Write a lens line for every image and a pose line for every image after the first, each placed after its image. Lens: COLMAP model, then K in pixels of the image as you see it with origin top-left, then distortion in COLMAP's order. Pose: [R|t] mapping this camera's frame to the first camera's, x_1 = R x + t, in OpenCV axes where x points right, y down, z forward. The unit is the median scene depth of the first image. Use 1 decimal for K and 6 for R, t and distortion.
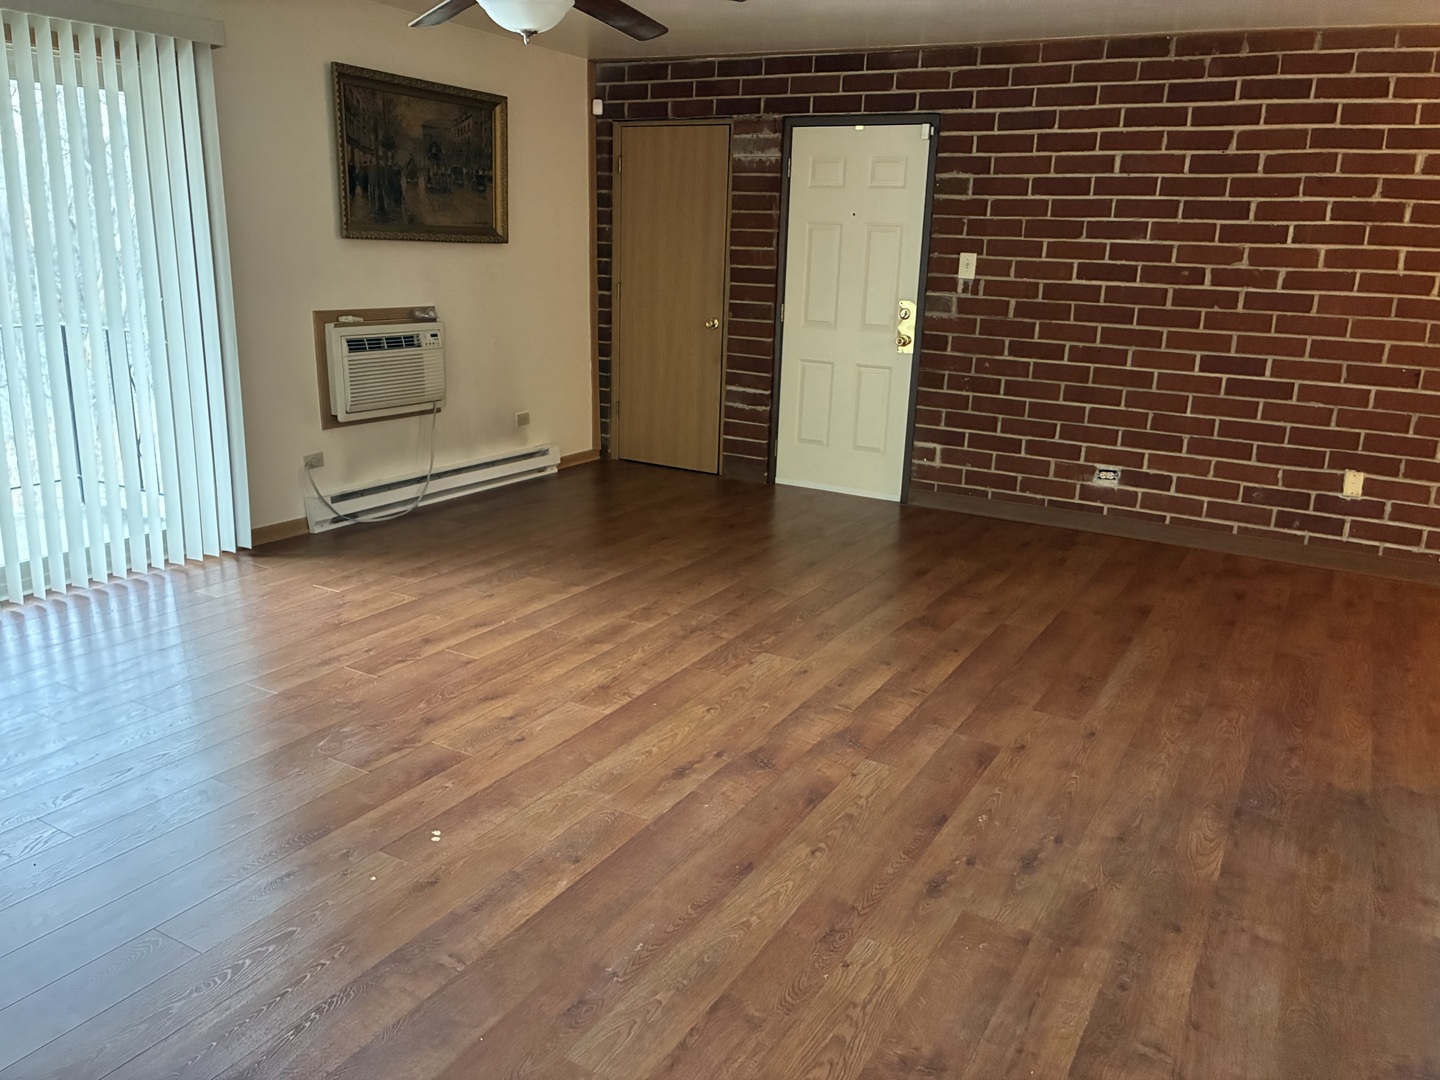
lens RADIAL K [[1098.9, 0, 721.3], [0, 1098.9, 534.9], [0, 0, 1]] dist [0.044435, -0.058574]
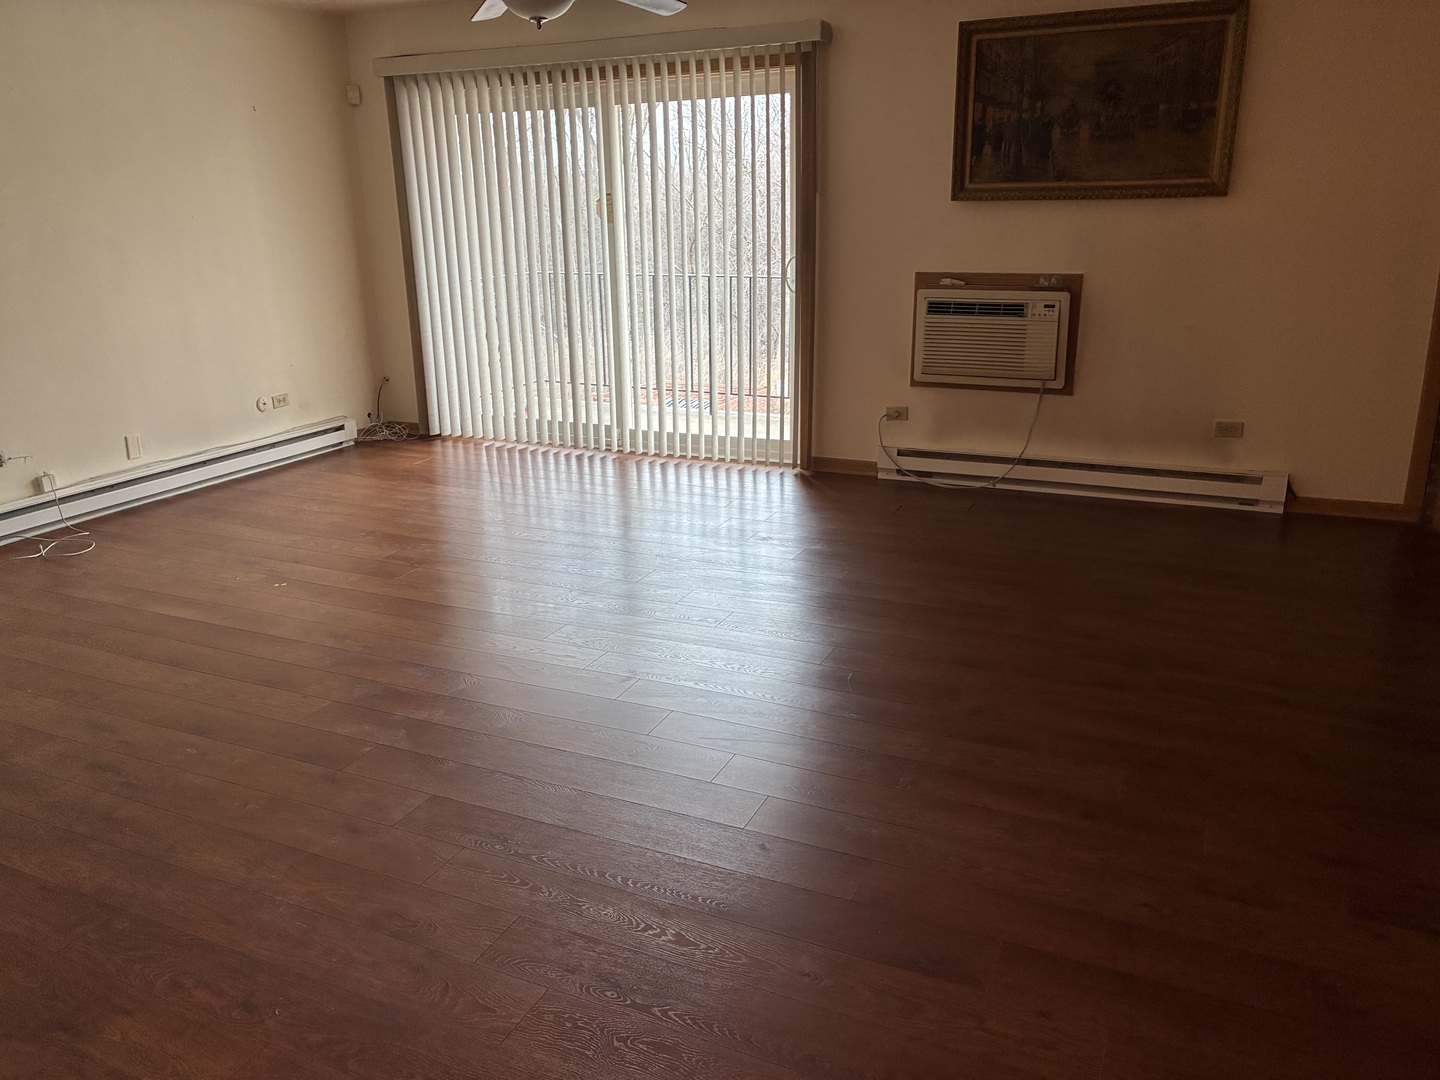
lens RADIAL K [[1098.9, 0, 719.9], [0, 1098.9, 540.4], [0, 0, 1]] dist [0.044435, -0.058574]
pose [[0.075565, 0.260099, -0.962621, 0.675545], [-0.233987, 0.943051, 0.236443, -0.162691], [0.969299, 0.207374, 0.132121, 0.715296]]
